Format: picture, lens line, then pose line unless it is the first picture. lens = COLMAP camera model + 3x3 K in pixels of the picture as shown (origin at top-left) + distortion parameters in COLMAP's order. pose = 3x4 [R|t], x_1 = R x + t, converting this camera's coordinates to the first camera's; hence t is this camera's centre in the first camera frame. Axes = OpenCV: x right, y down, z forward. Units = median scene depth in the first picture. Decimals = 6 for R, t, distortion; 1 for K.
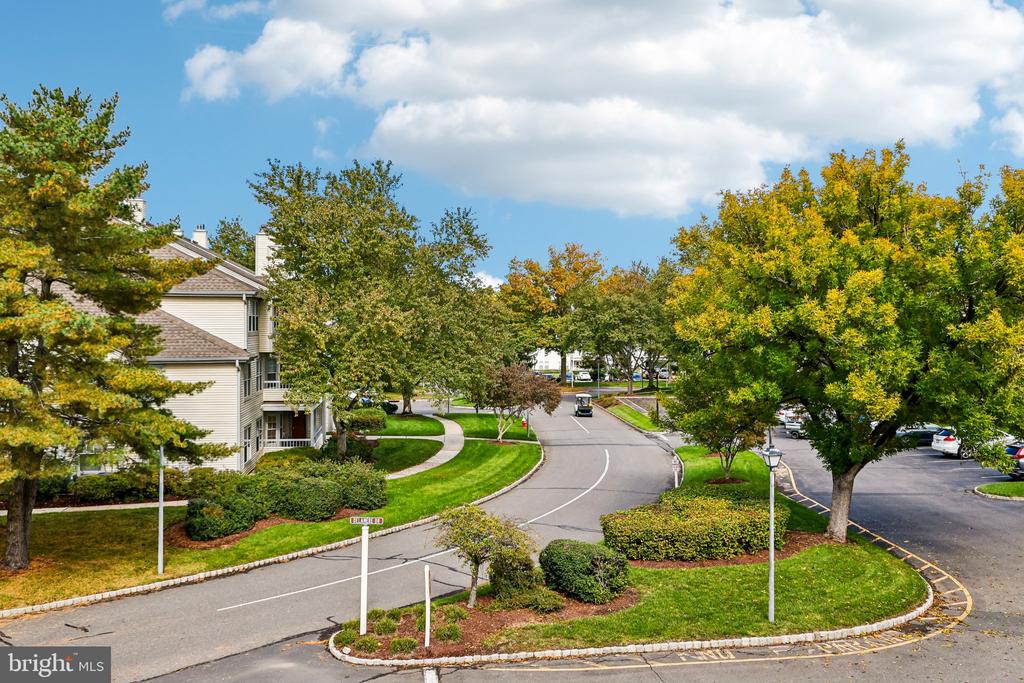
lens RADIAL K [[977.8, 0, 506.5], [0, 977.8, 338.3], [0, 0, 1]] dist [-0.021177, 0.000000]
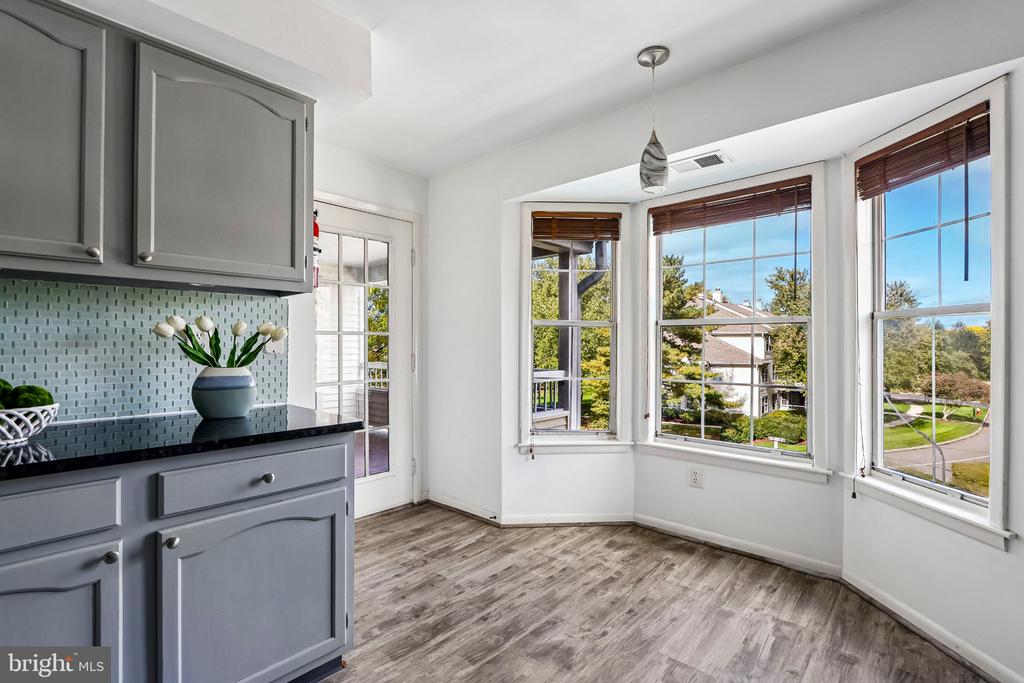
lens RADIAL K [[472.0, 0, 511.9], [0, 472.0, 342.6], [0, 0, 1]] dist [-0.018129, 0.002009]
pose [[0.659438, -0.002766, -0.751754, 0.132197], [-0.013286, 0.999794, -0.015334, -0.002767], [0.751642, 0.020099, 0.659265, -0.071263]]
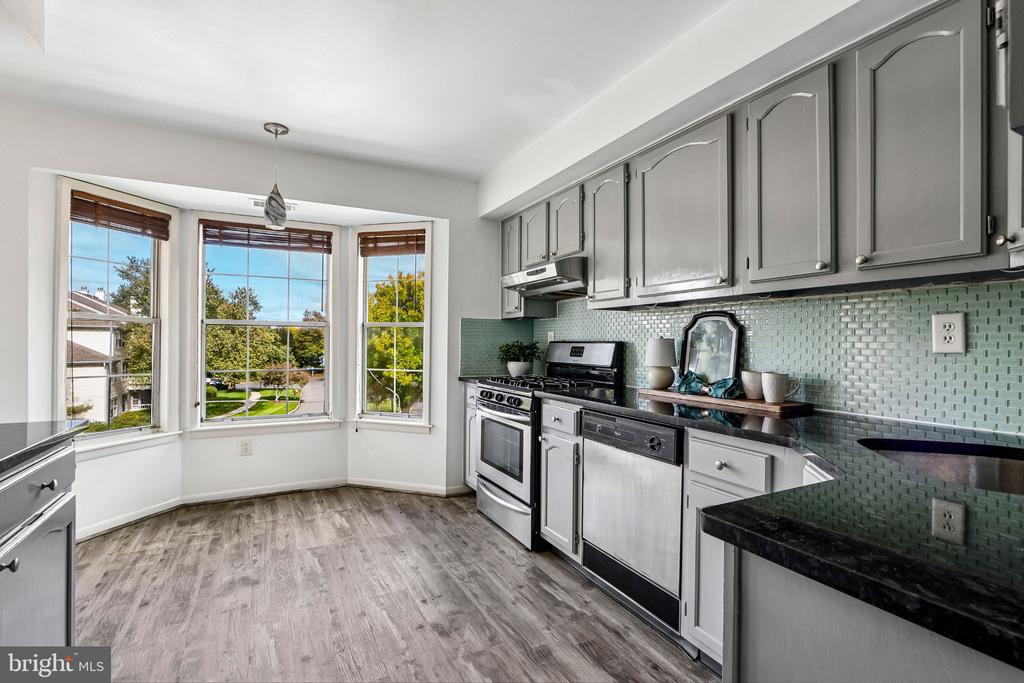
lens RADIAL K [[472.0, 0, 509.6], [0, 472.0, 345.3], [0, 0, 1]] dist [-0.018129, 0.002009]
pose [[0.929402, 0.001786, 0.369065, 0.107680], [0.001466, 0.999963, -0.008530, -0.002160], [-0.369067, 0.008469, 0.929364, -0.108059]]
